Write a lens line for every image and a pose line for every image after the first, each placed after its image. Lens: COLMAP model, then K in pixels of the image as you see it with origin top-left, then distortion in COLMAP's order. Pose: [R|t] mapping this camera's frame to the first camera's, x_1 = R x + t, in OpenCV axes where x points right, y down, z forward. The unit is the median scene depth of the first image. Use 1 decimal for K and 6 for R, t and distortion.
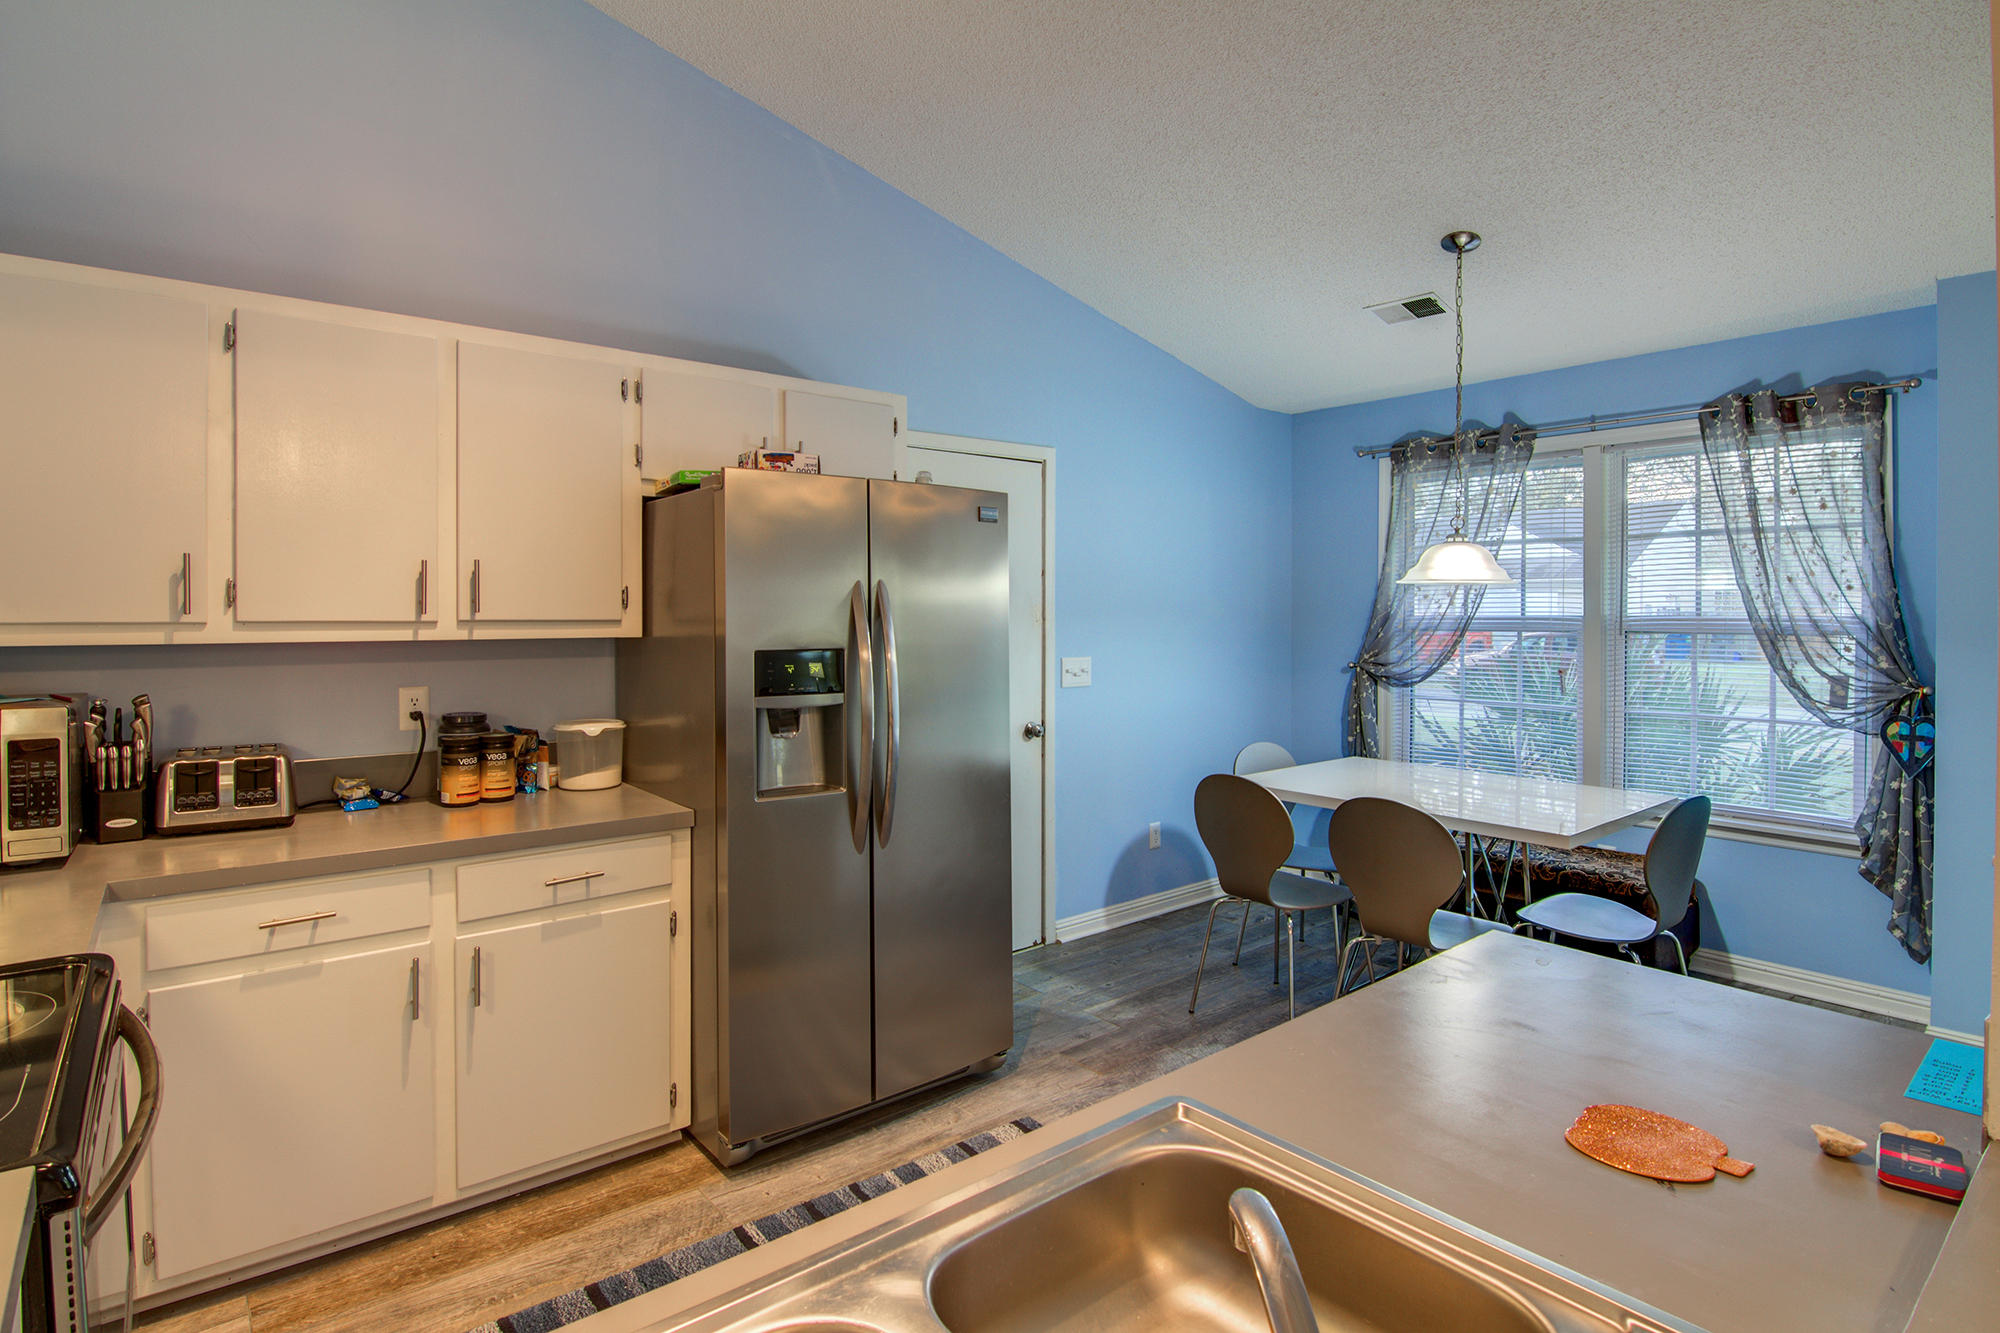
lens RADIAL K [[1036.2, 0, 1011.3], [0, 1036.2, 626.6], [0, 0, 1]] dist [0.012940, -0.009980]
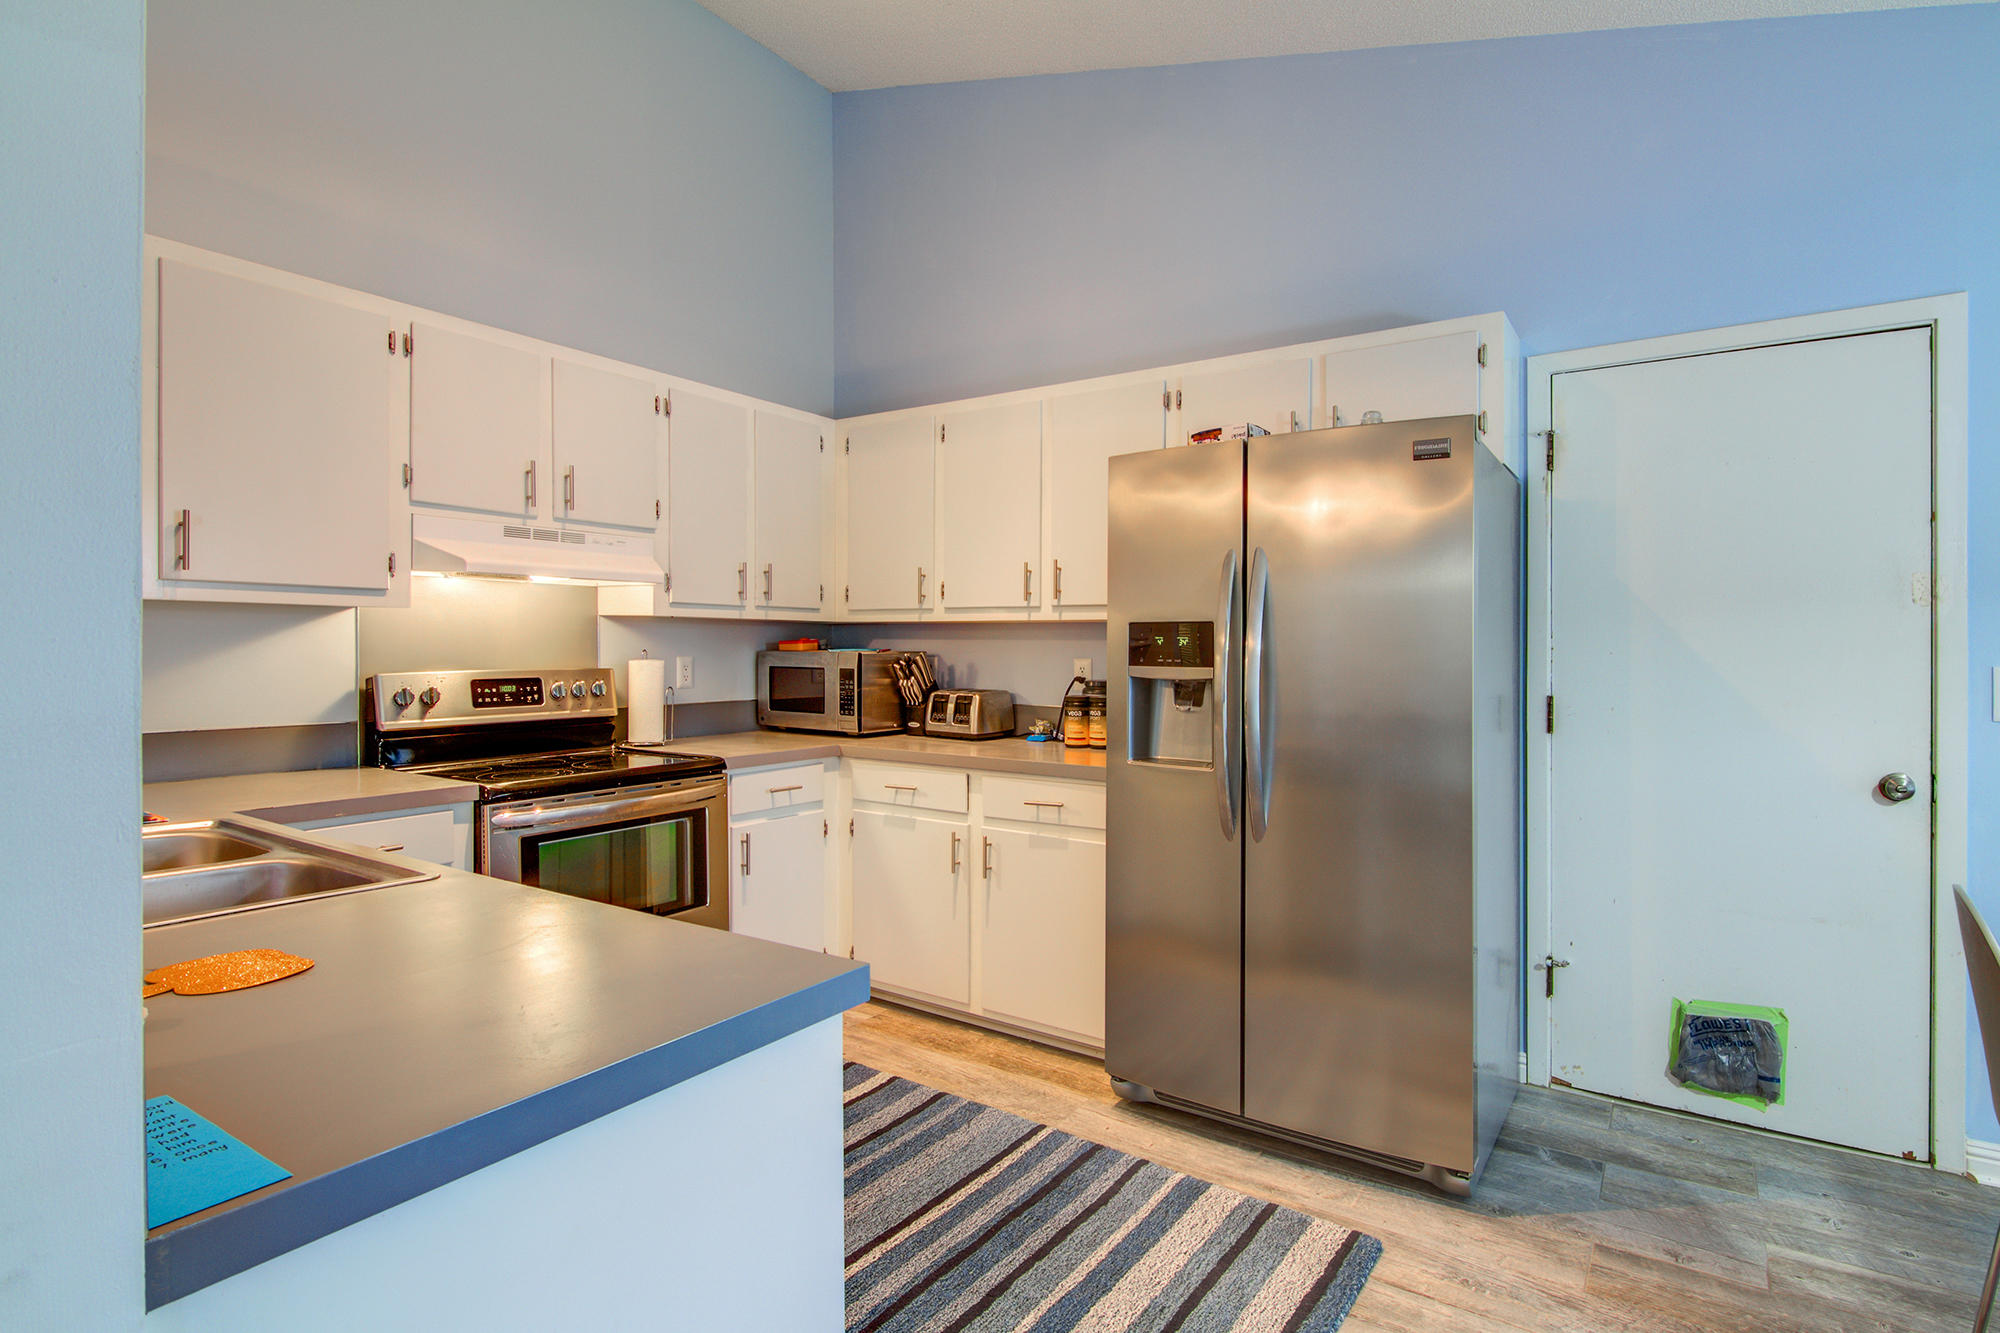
lens RADIAL K [[1036.2, 0, 1002.4], [0, 1036.2, 646.8], [0, 0, 1]] dist [0.012940, -0.009980]
pose [[0.268106, -0.001462, -0.963388, 0.729058], [-0.020746, 0.999758, -0.007291, 0.057646], [0.963166, 0.021941, 0.268011, 0.570722]]
